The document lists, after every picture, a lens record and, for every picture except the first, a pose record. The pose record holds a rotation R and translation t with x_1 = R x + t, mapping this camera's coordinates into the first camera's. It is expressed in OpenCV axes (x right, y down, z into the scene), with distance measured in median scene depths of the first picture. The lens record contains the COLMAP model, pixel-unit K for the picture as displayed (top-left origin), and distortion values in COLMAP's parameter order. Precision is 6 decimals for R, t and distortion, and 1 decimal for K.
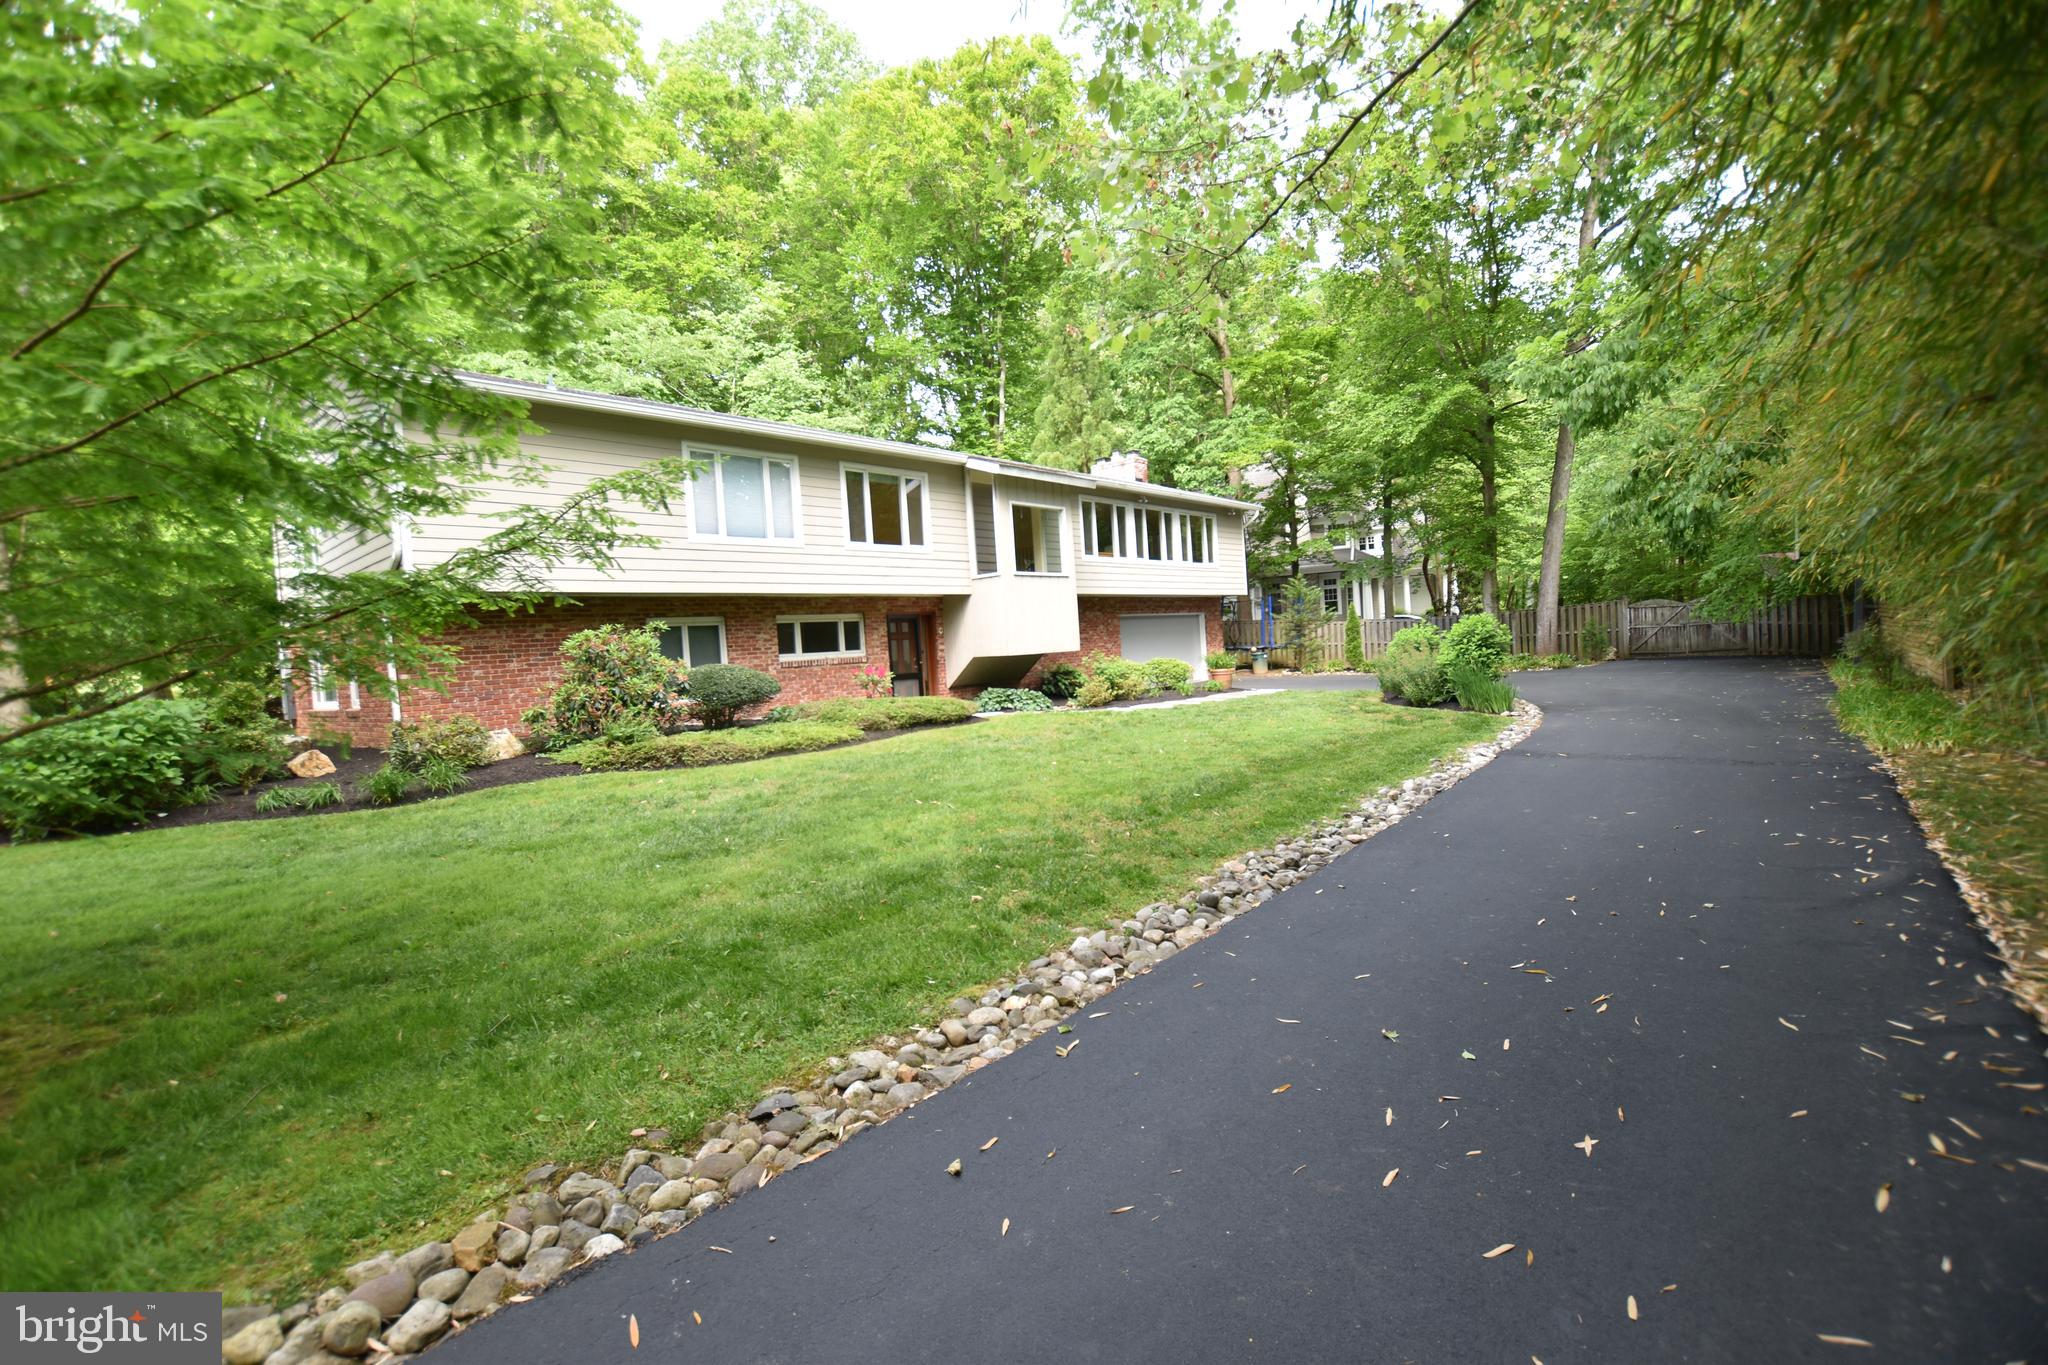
lens RADIAL K [[895.2, 0, 1024.0], [0, 895.2, 682.5], [0, 0, 1]] dist [-0.002230, -0.000128]
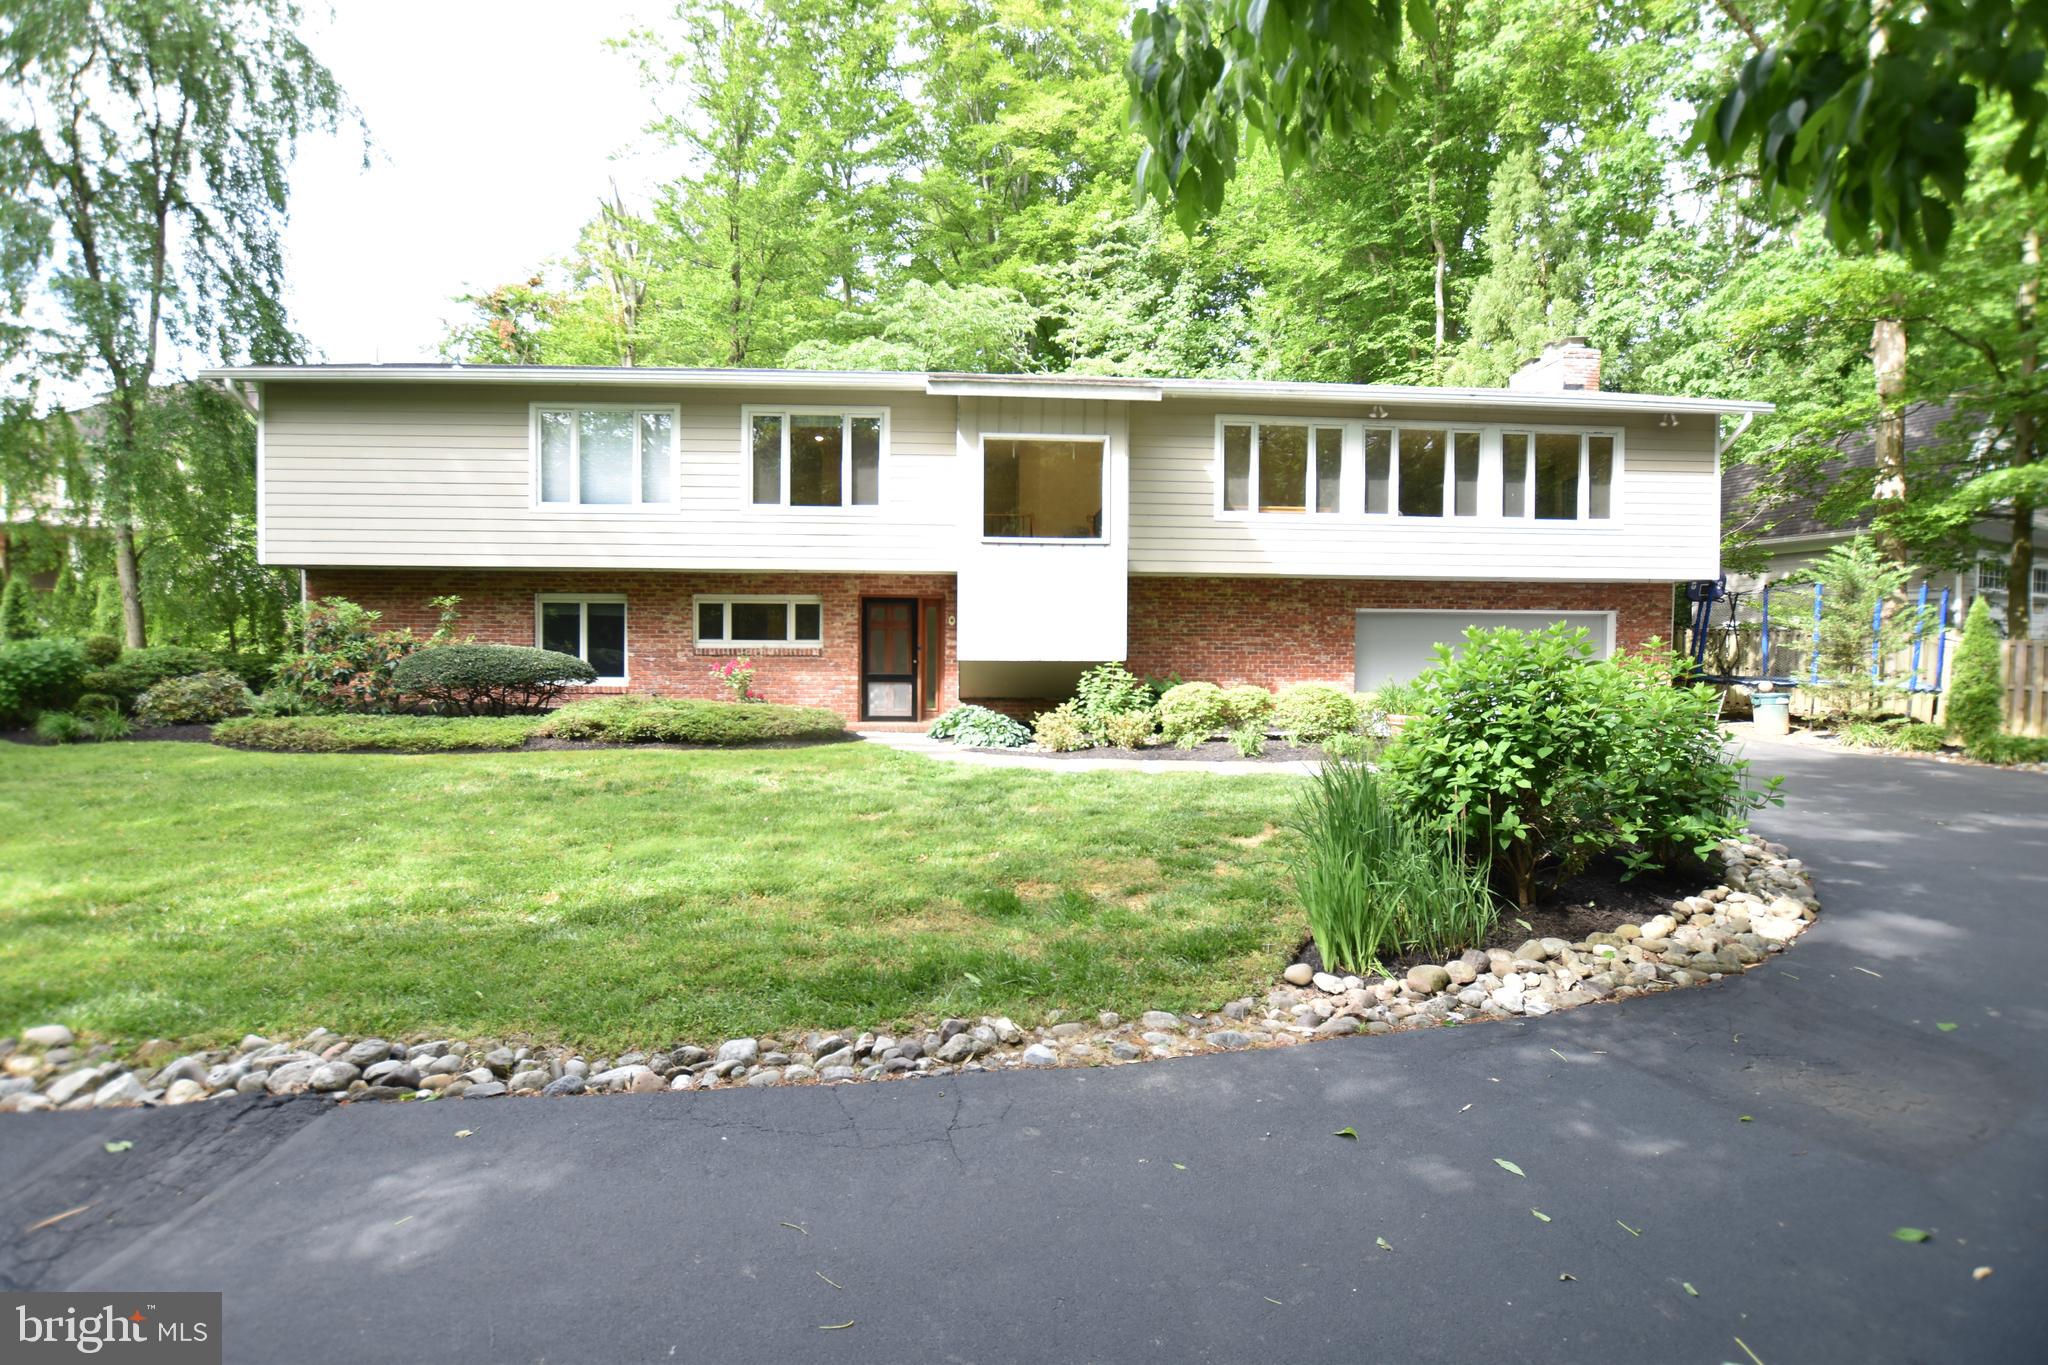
lens RADIAL K [[895.2, 0, 1024.0], [0, 895.2, 682.5], [0, 0, 1]] dist [-0.002230, -0.000128]
pose [[0.715948, 0.089477, -0.692396, 0.499618], [-0.078165, 0.995791, 0.047860, -0.050406], [0.693764, 0.019855, 0.719929, 0.539655]]
